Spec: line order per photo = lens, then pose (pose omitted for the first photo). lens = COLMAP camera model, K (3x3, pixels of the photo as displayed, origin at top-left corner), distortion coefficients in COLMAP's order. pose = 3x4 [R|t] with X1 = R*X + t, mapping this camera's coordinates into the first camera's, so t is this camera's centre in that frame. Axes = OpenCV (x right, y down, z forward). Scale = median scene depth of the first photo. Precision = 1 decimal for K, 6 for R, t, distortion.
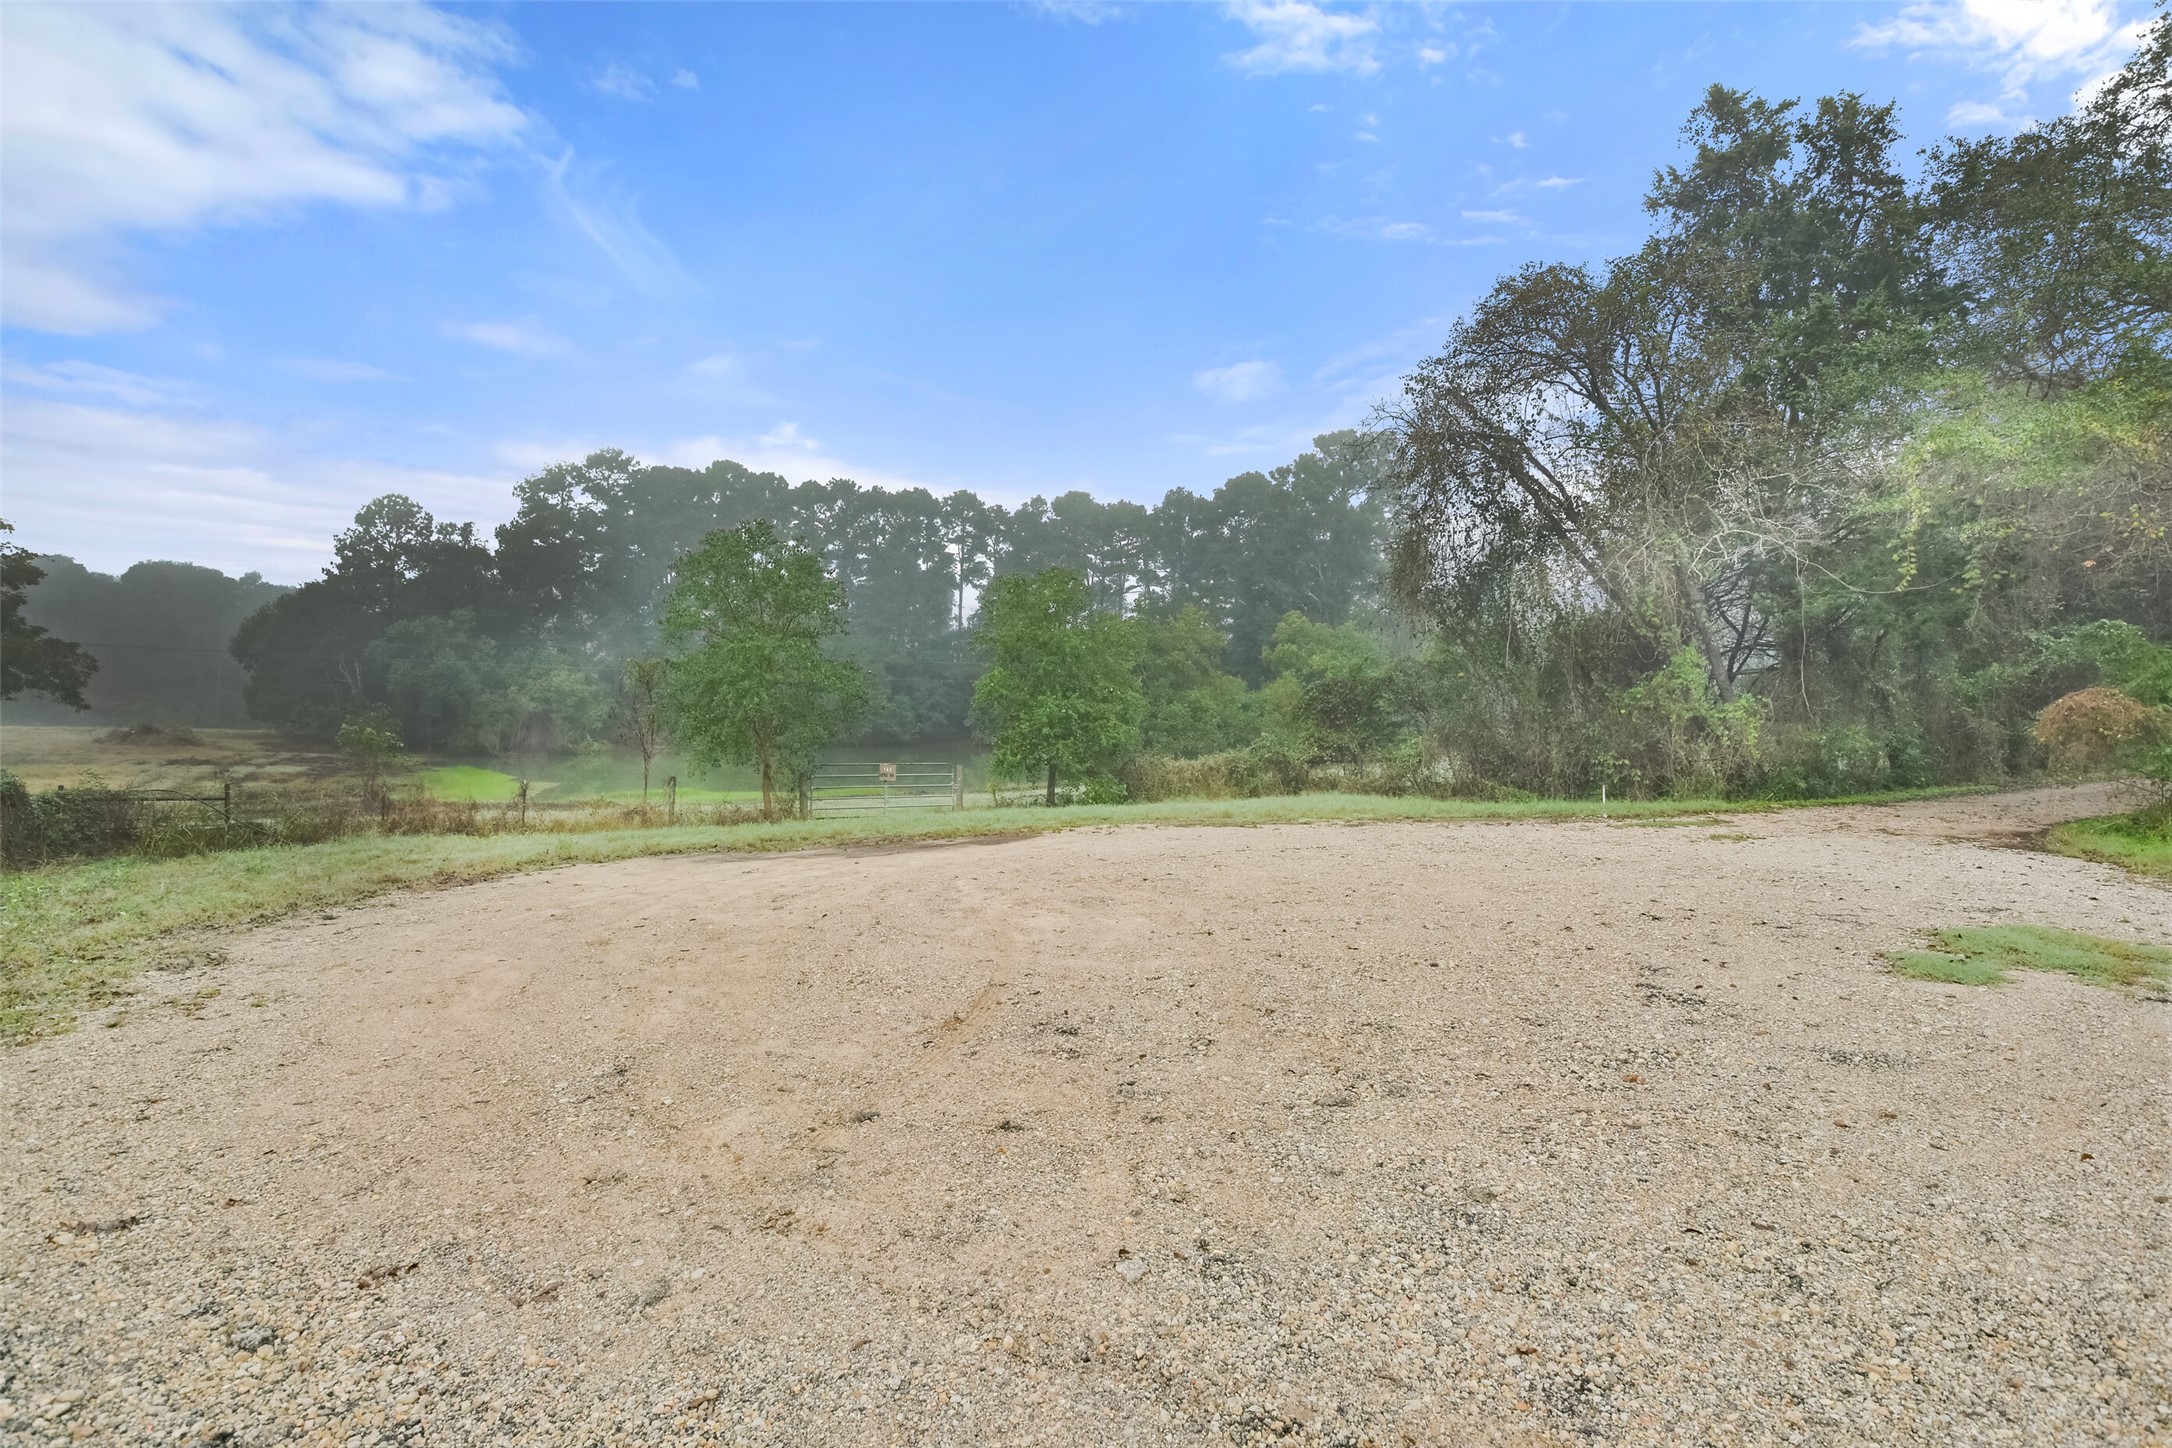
lens RADIAL K [[959.2, 0, 1096.5], [0, 959.2, 727.2], [0, 0, 1]] dist [-0.016706, -0.003354]
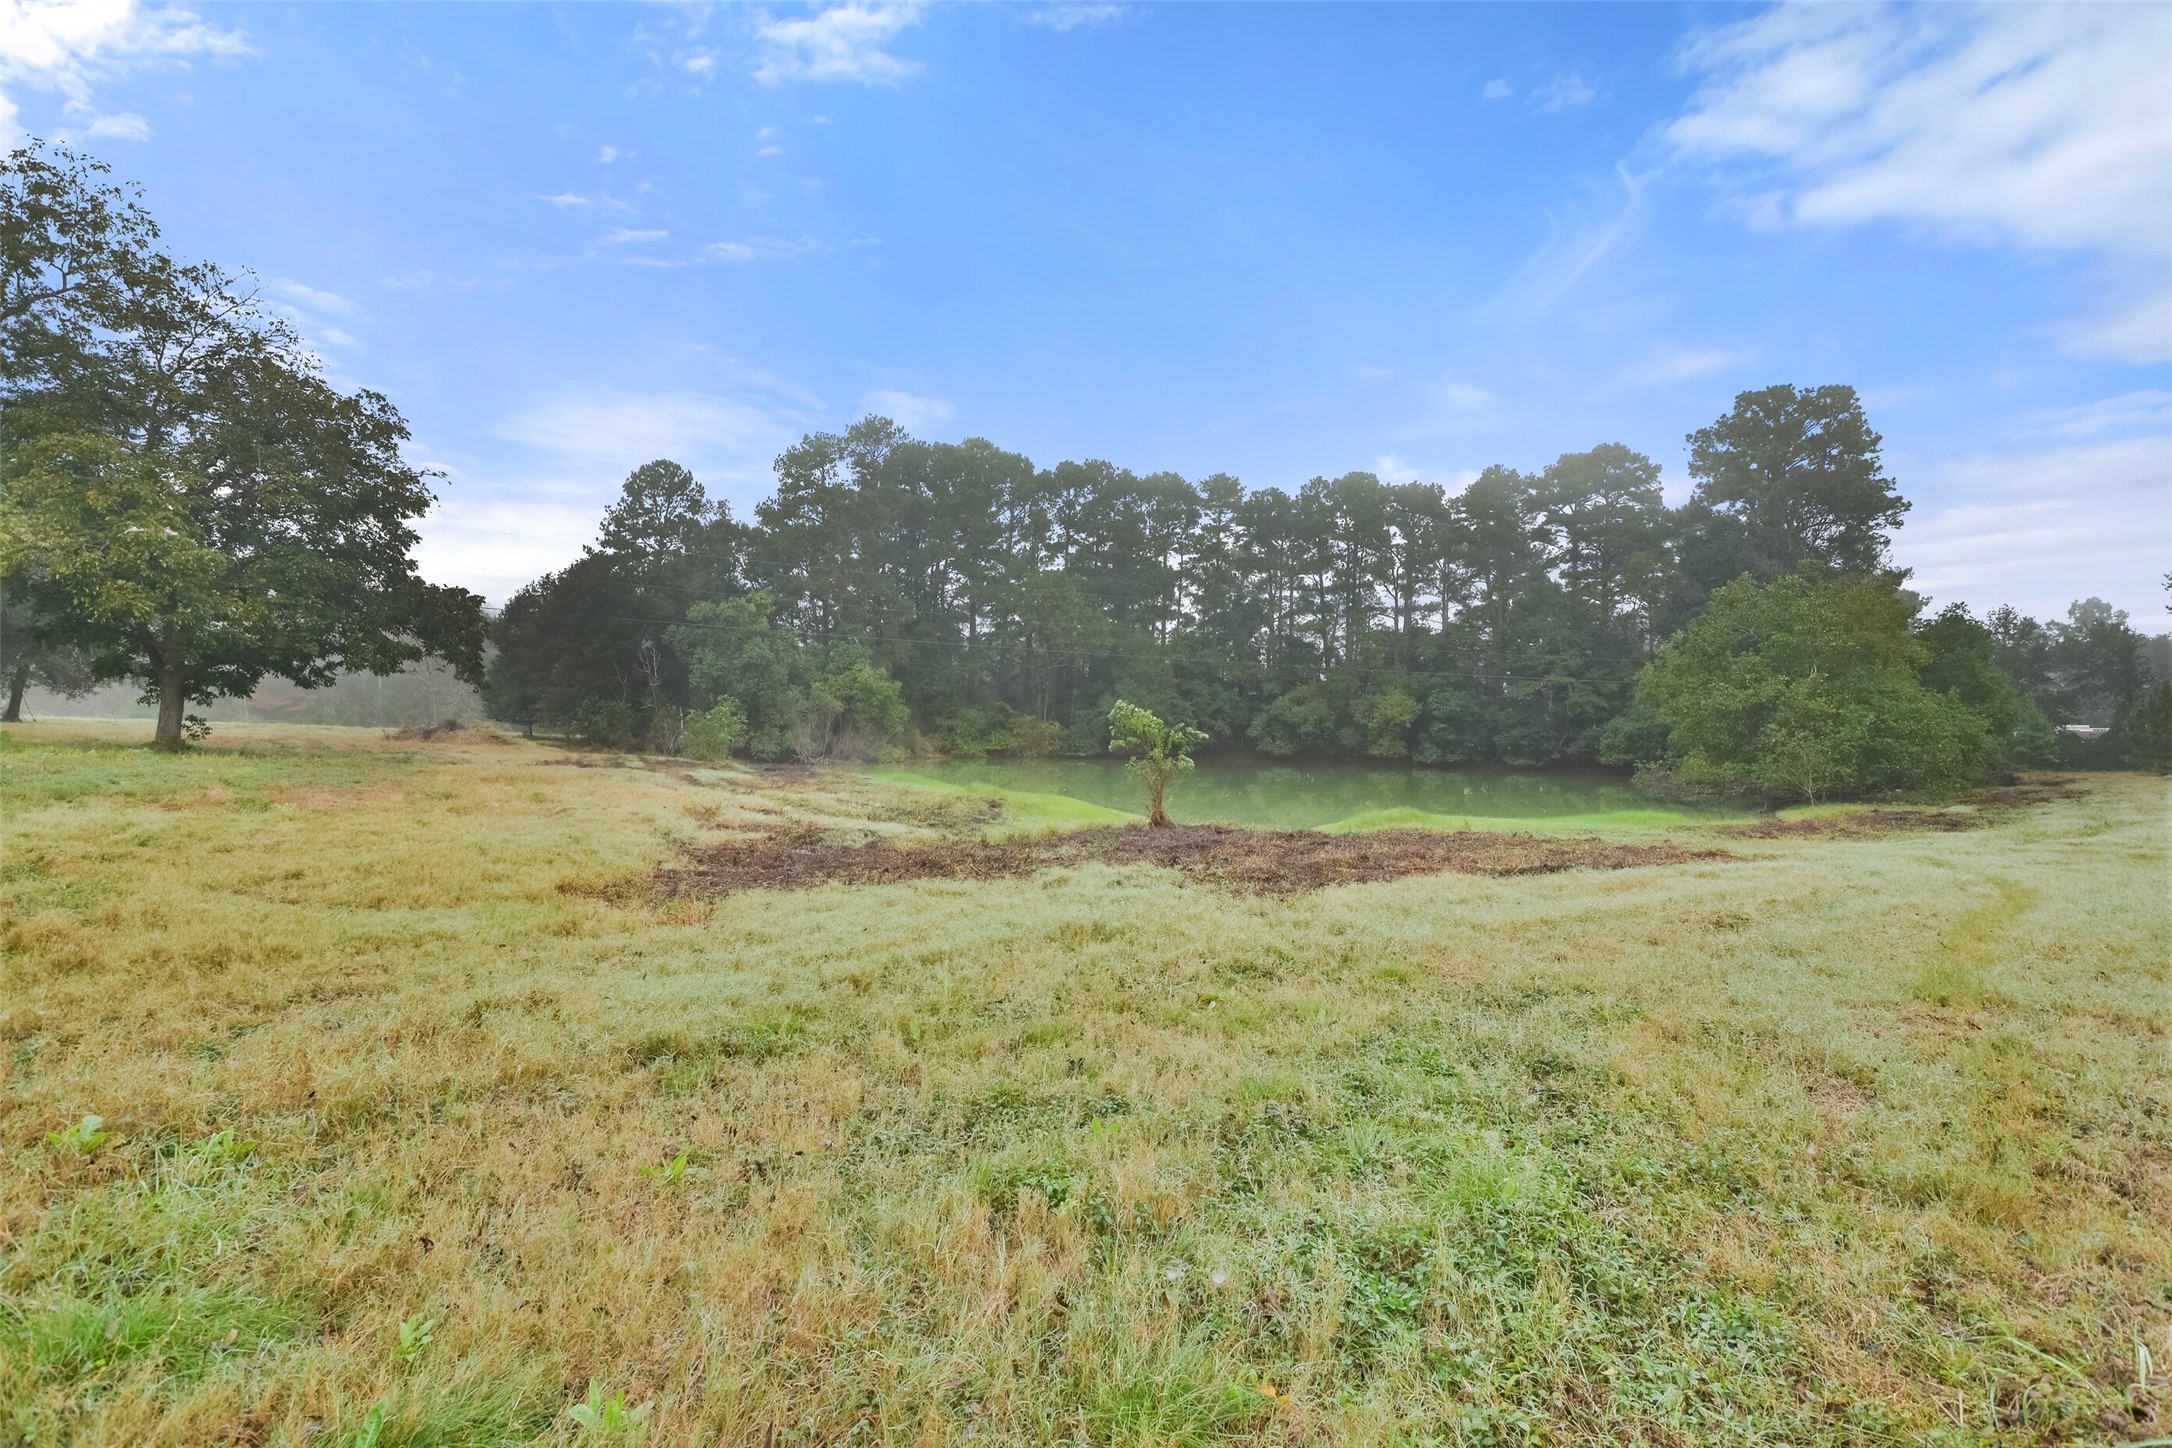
lens RADIAL K [[959.2, 0, 1077.7], [0, 959.2, 718.0], [0, 0, 1]] dist [-0.016706, -0.003354]
pose [[0.998603, 0.008835, -0.052087, -0.280108], [-0.010412, 0.999493, -0.030081, 0.011097], [0.051795, 0.030581, 0.998189, 0.134592]]
